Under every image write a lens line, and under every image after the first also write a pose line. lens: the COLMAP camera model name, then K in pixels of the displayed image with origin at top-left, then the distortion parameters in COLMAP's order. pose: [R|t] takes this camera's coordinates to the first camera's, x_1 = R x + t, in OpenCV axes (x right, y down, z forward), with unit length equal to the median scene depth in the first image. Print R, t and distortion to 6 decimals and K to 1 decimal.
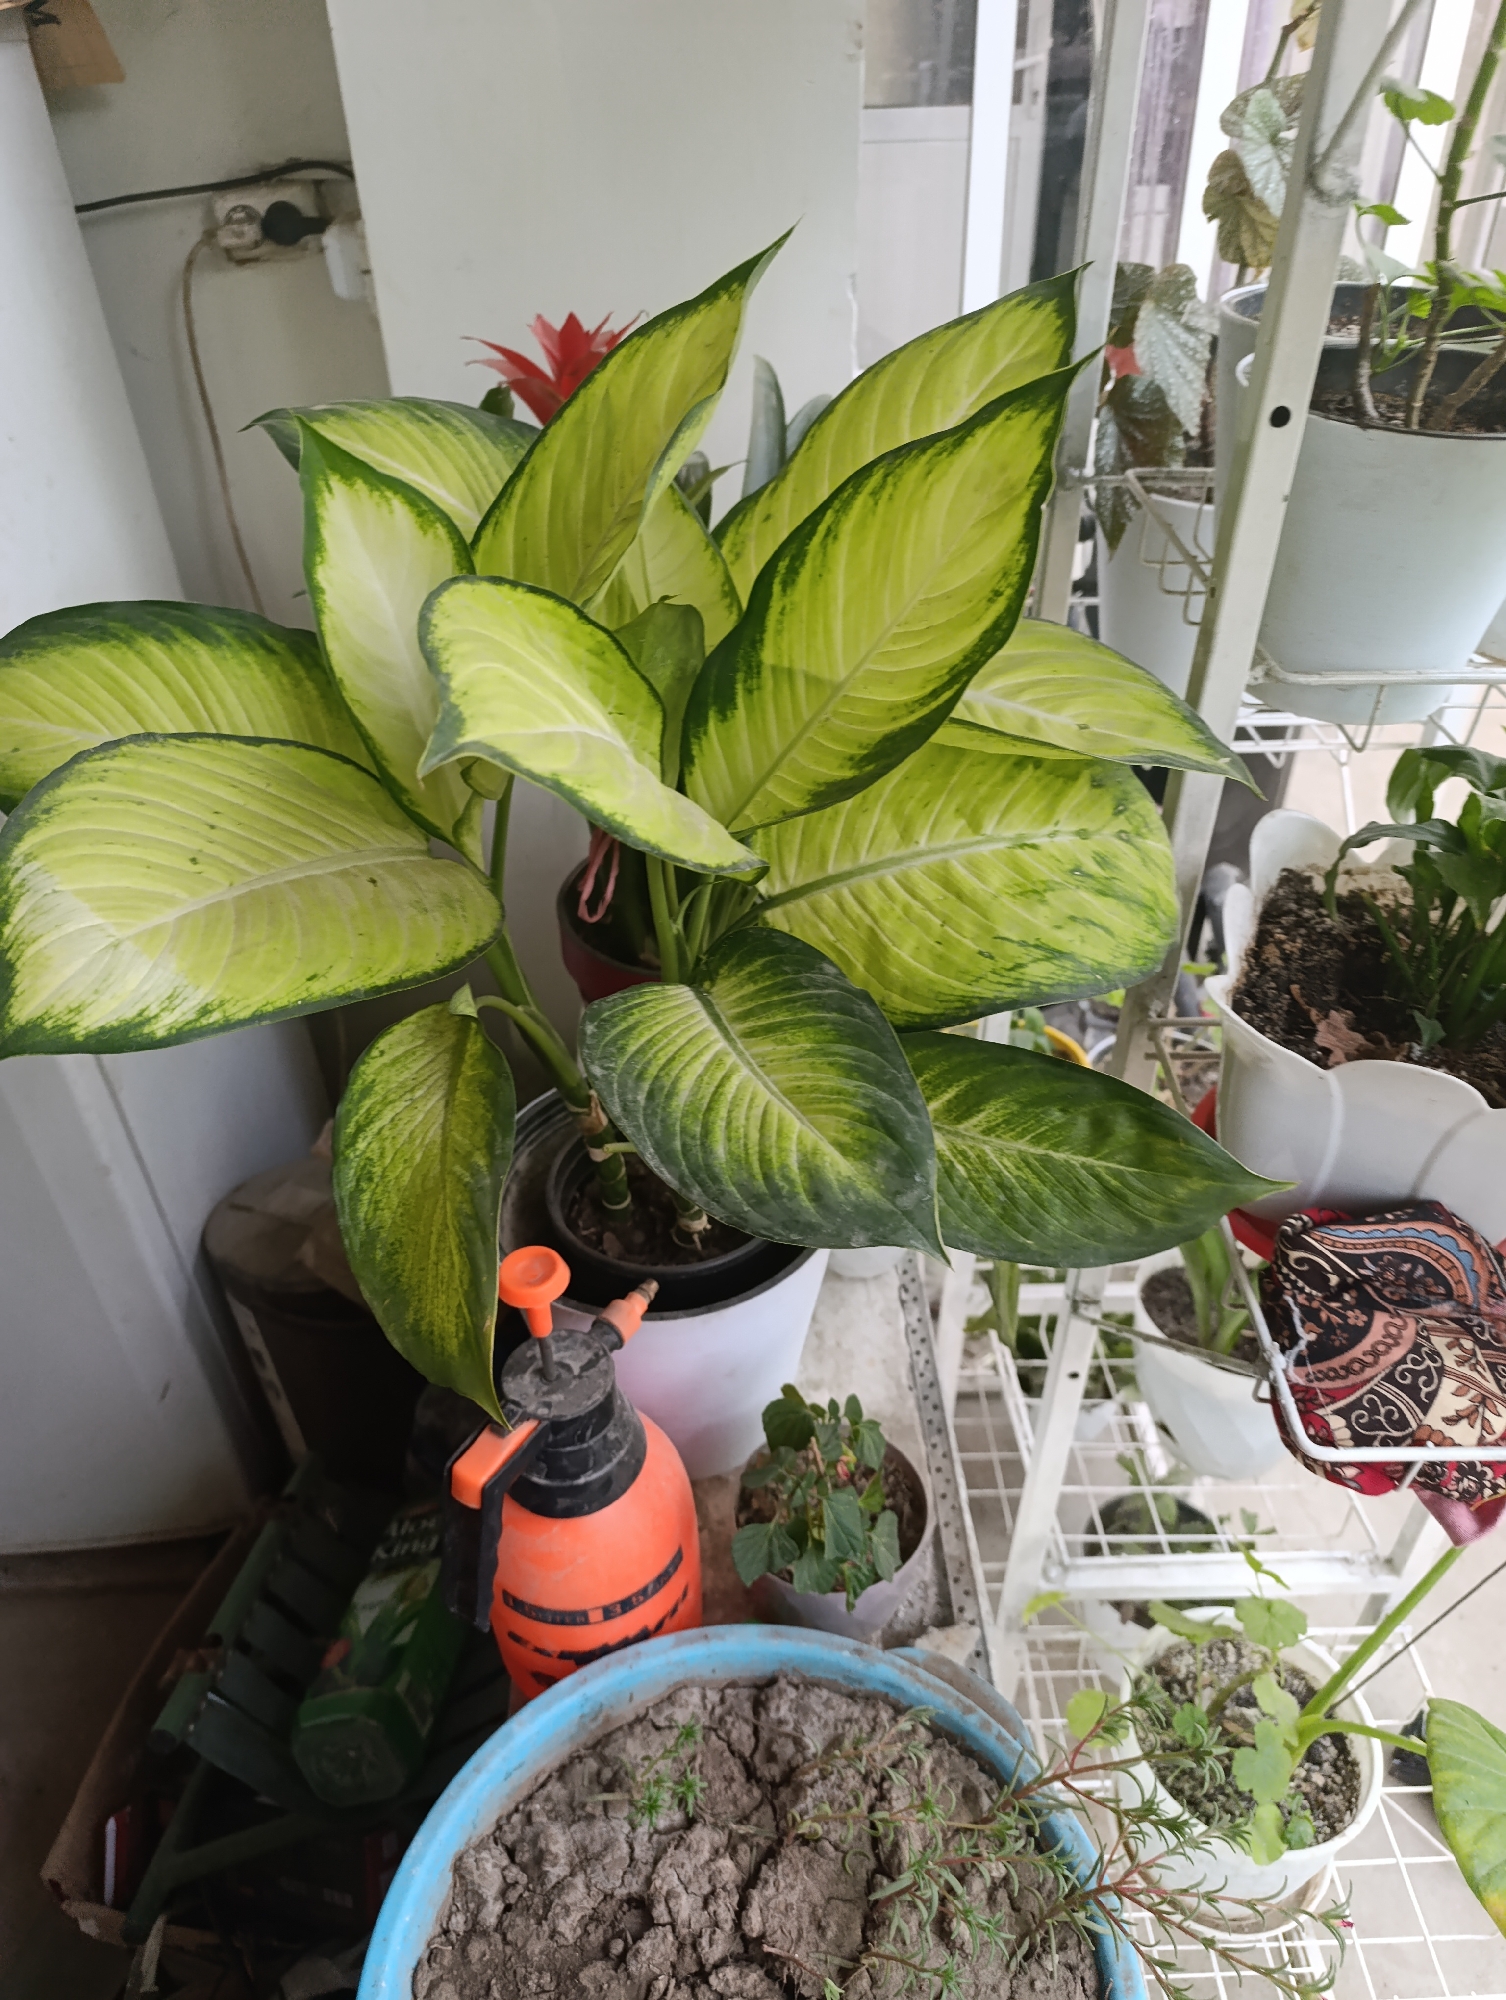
lens RADIAL K [[1348.2, 0, 756.5], [0, 1348.2, 1010.1], [0, 0, 1]] dist [0.001130, -0.003653]
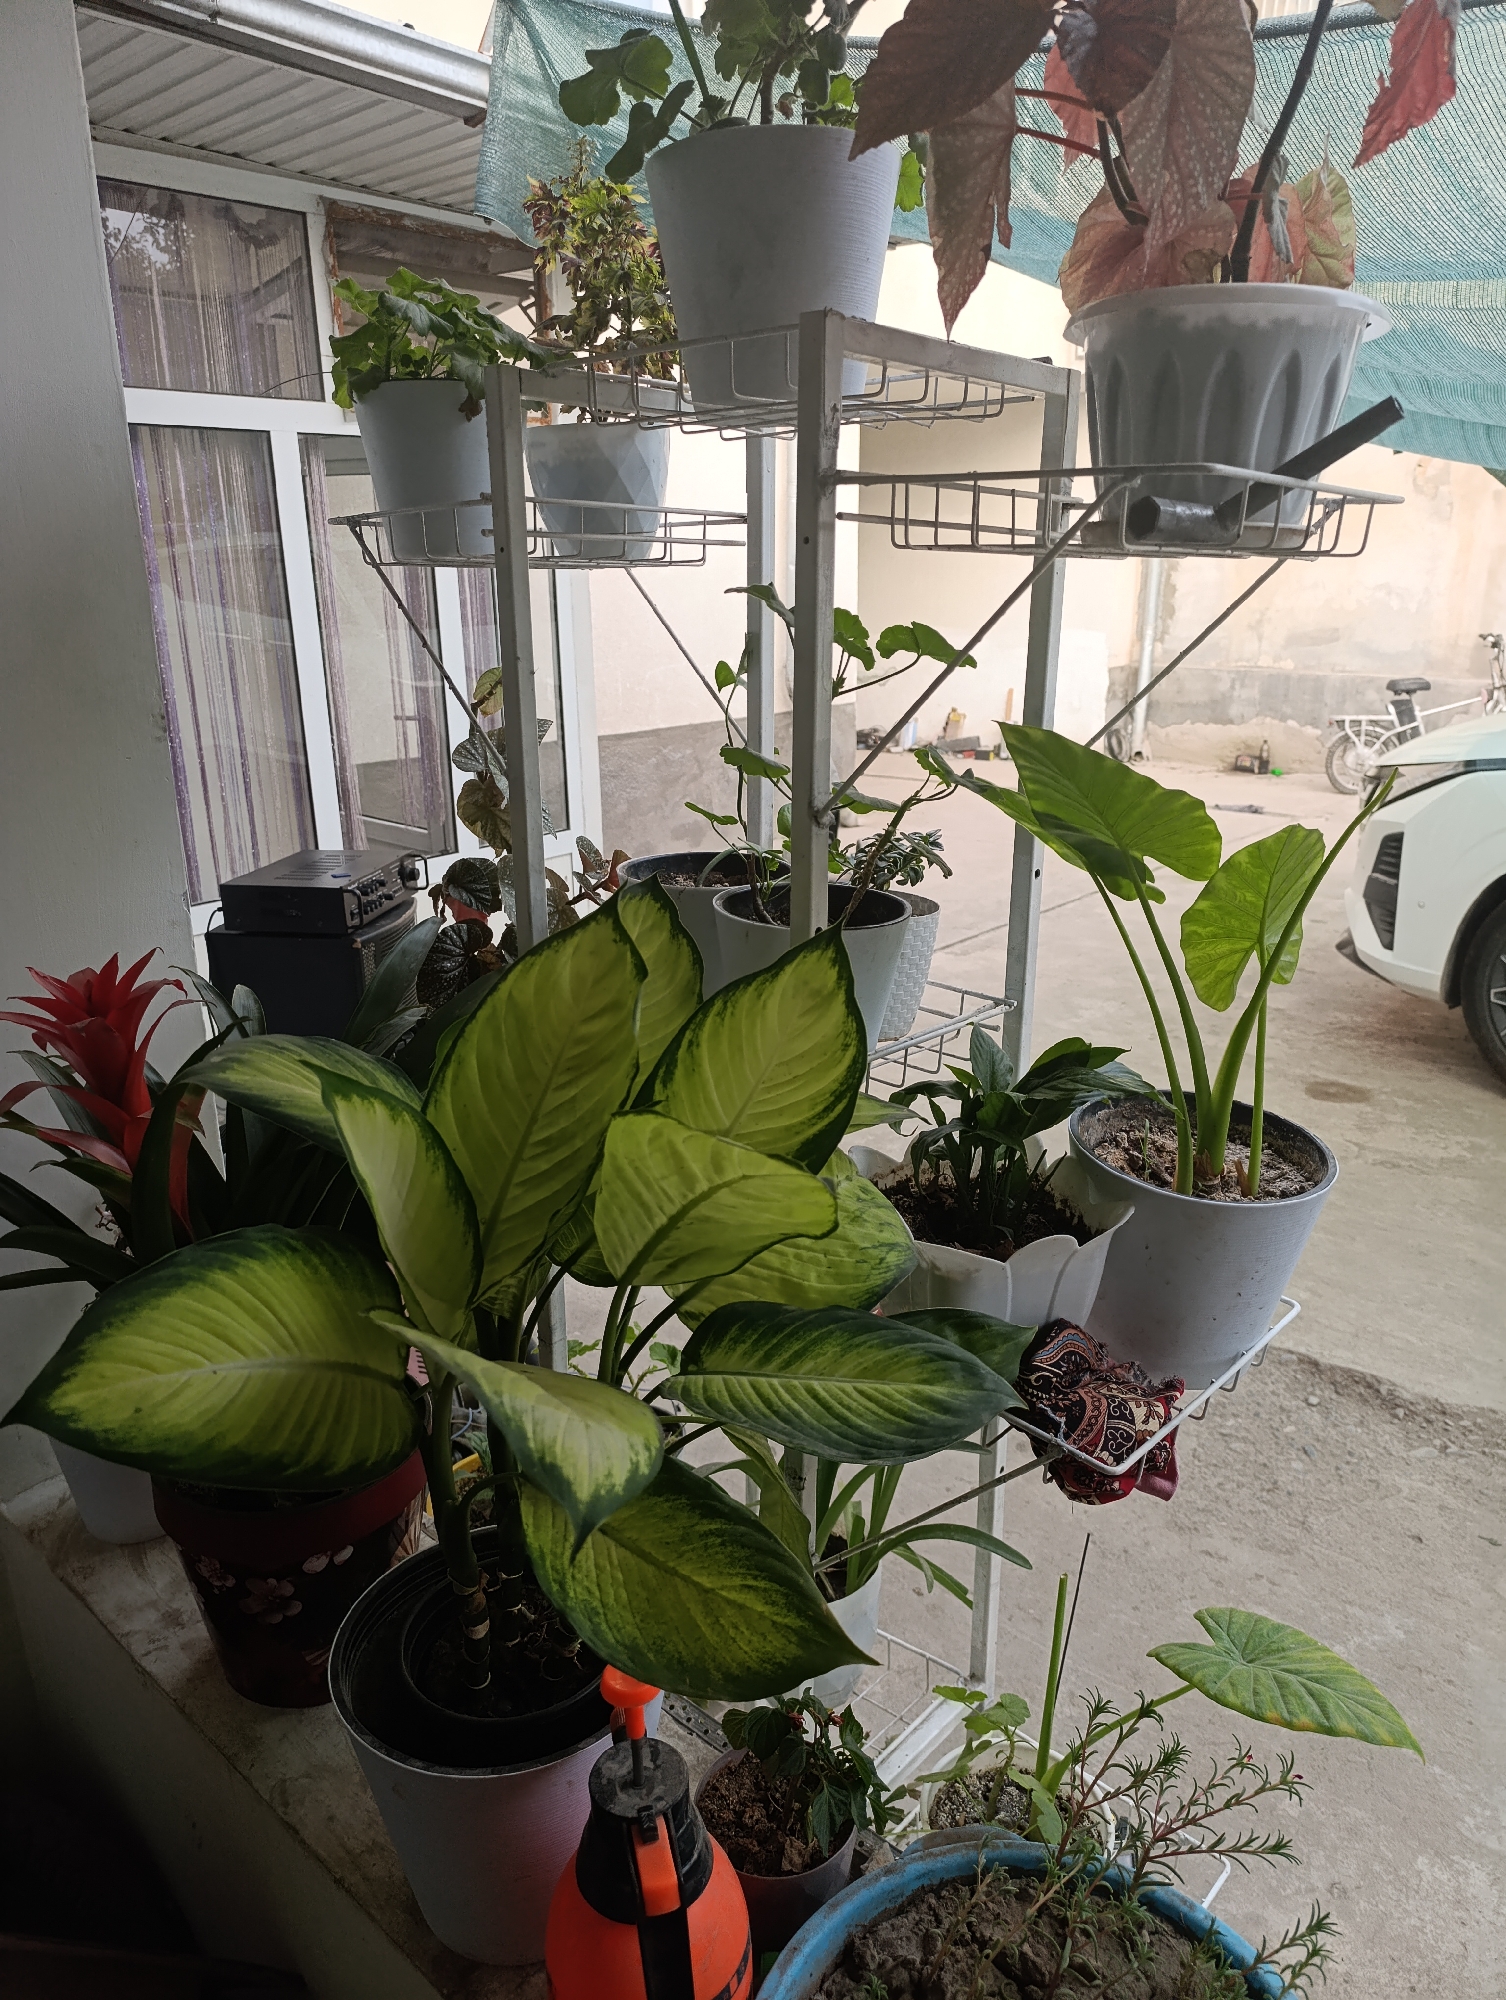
lens RADIAL K [[1348.2, 0, 749.2], [0, 1348.2, 1005.6], [0, 0, 1]] dist [0.001130, -0.003653]
pose [[0.704813, -0.209876, 0.677636, -0.896033], [0.427546, 0.887925, -0.169687, -0.092834], [-0.566077, 0.409318, 0.715553, -0.168052]]
